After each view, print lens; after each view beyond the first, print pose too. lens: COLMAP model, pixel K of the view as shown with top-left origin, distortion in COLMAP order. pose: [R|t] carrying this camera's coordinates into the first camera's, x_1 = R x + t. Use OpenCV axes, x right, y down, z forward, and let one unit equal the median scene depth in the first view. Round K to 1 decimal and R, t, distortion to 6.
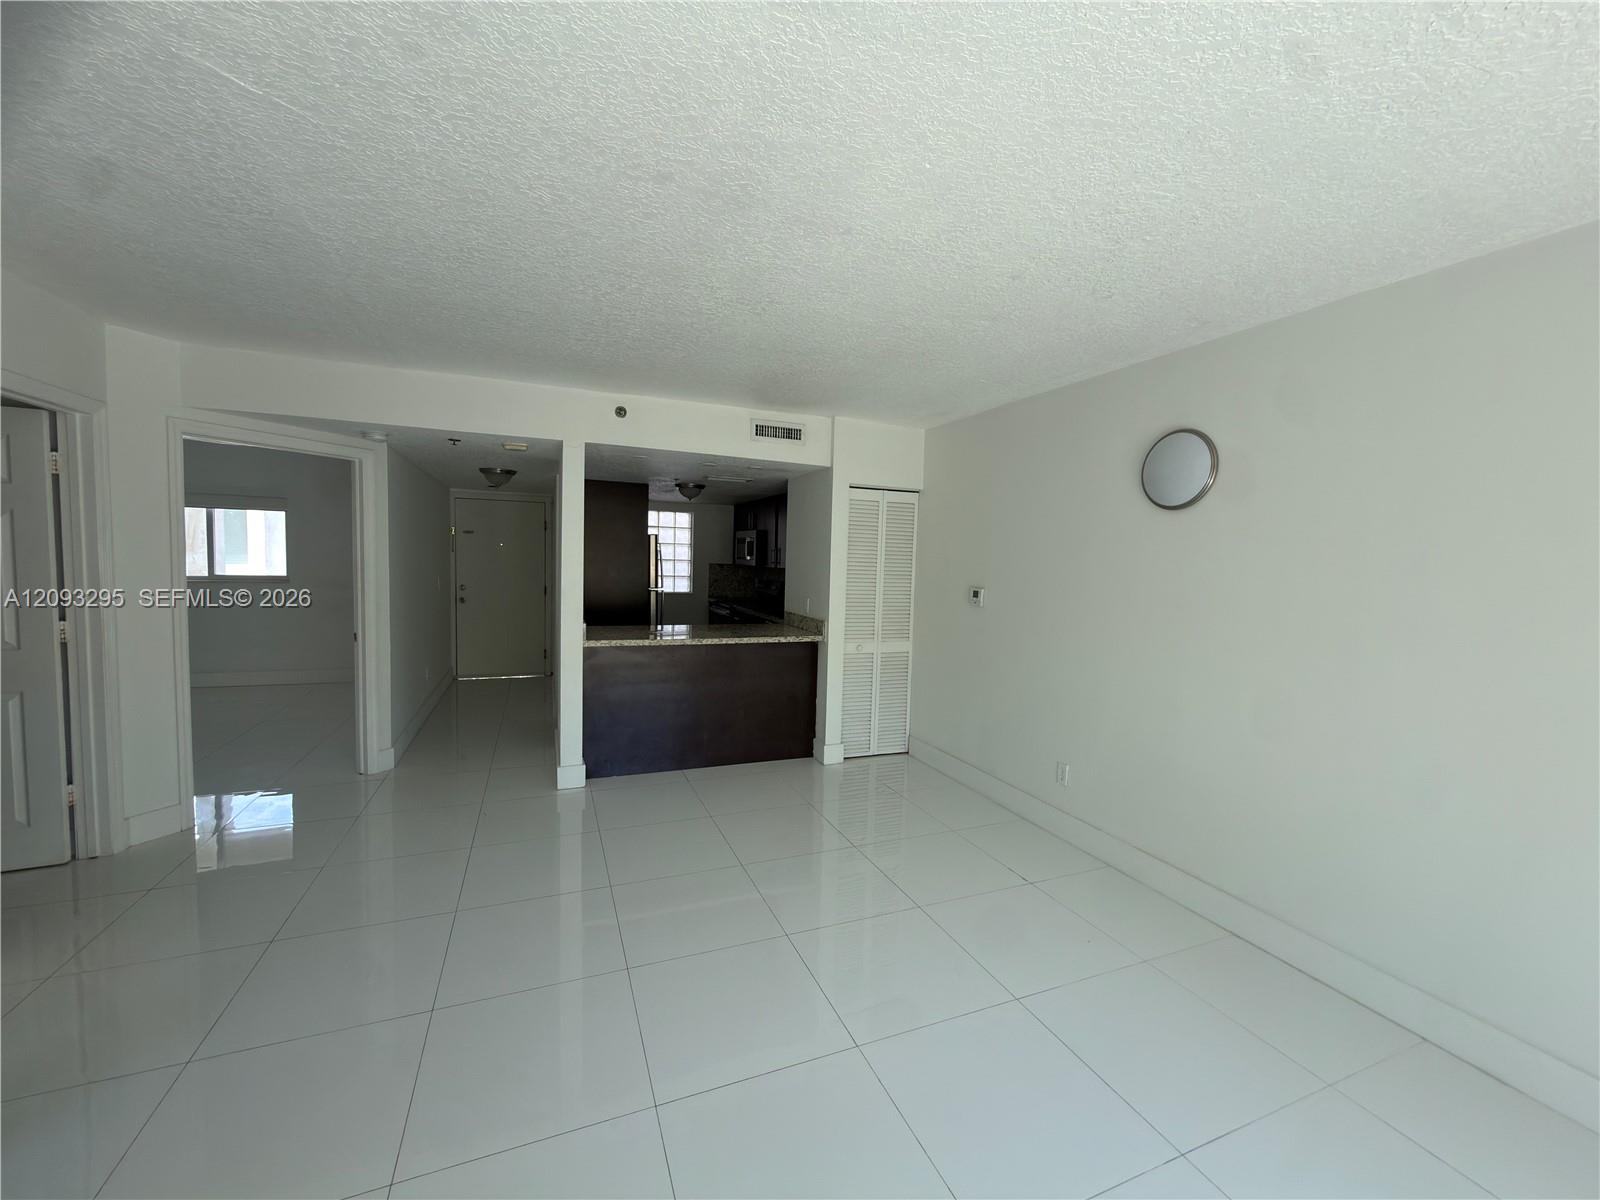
lens RADIAL K [[641.3, 0, 803.8], [0, 641.3, 595.3], [0, 0, 1]] dist [-0.003769, 0.000722]
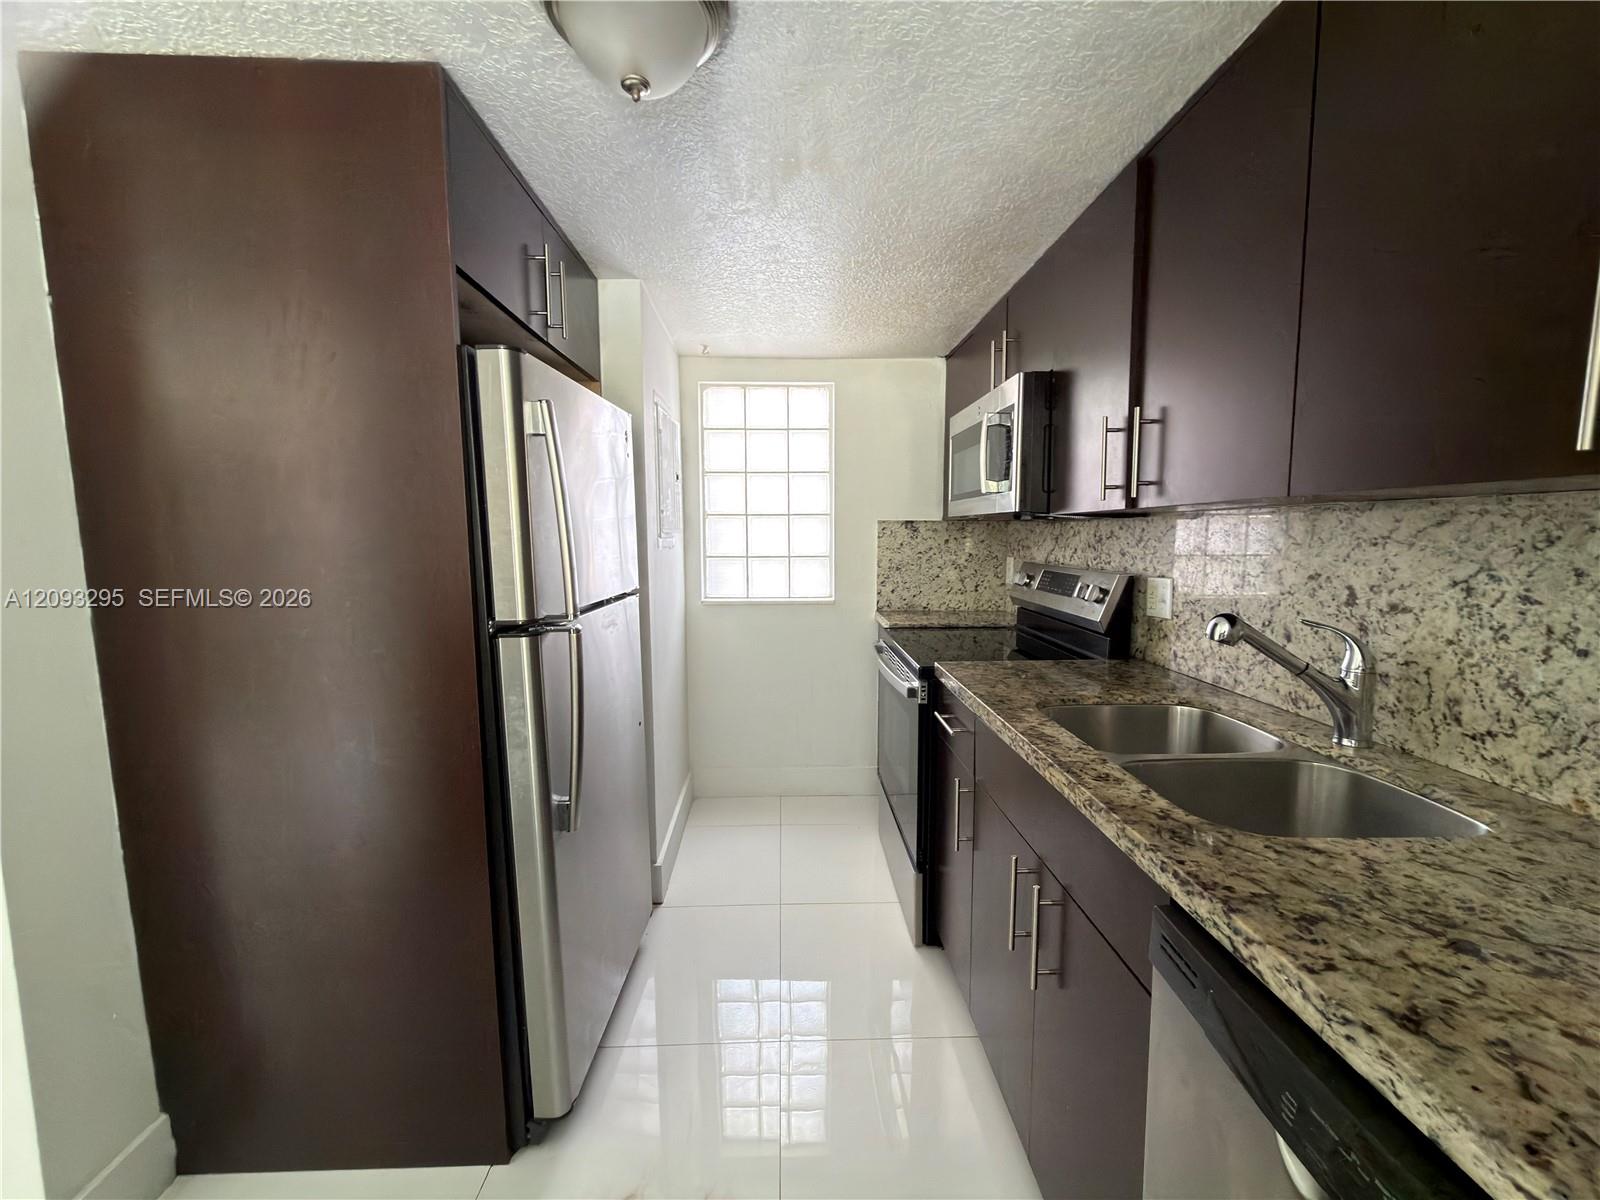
lens RADIAL K [[641.3, 0, 802.4], [0, 641.3, 596.0], [0, 0, 1]] dist [-0.003769, 0.000722]
pose [[0.935407, 0.002297, -0.353564, -0.058510], [0.007145, 0.999652, 0.025396, -0.016038], [0.353500, -0.026282, 0.935065, 0.640733]]
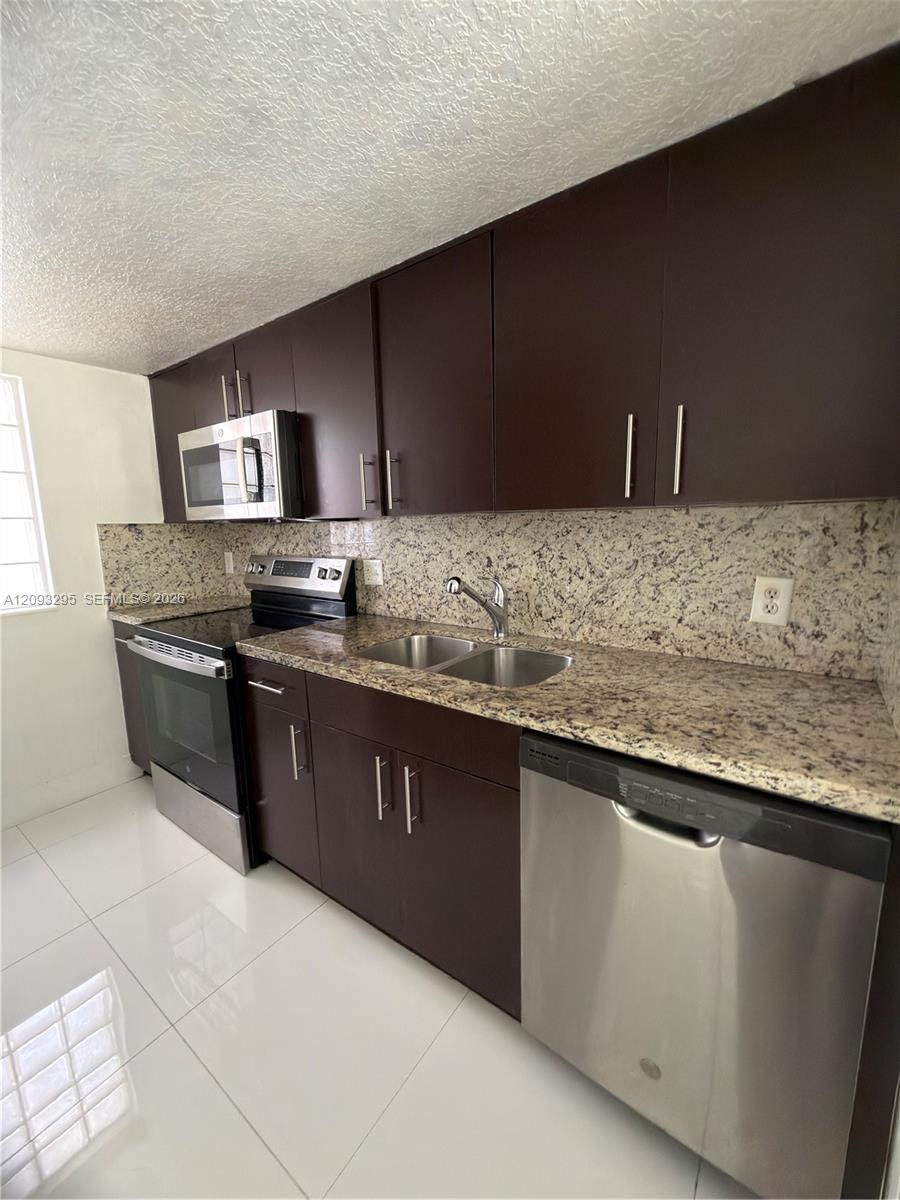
lens RADIAL K [[481.0, 0, 446.4], [0, 481.0, 596.8], [0, 0, 1]] dist [-0.003769, 0.000722]
pose [[0.848295, -0.125530, 0.514429, -0.124512], [0.080687, 0.990793, 0.108719, -0.021075], [-0.523340, -0.050718, 0.850613, 0.648127]]
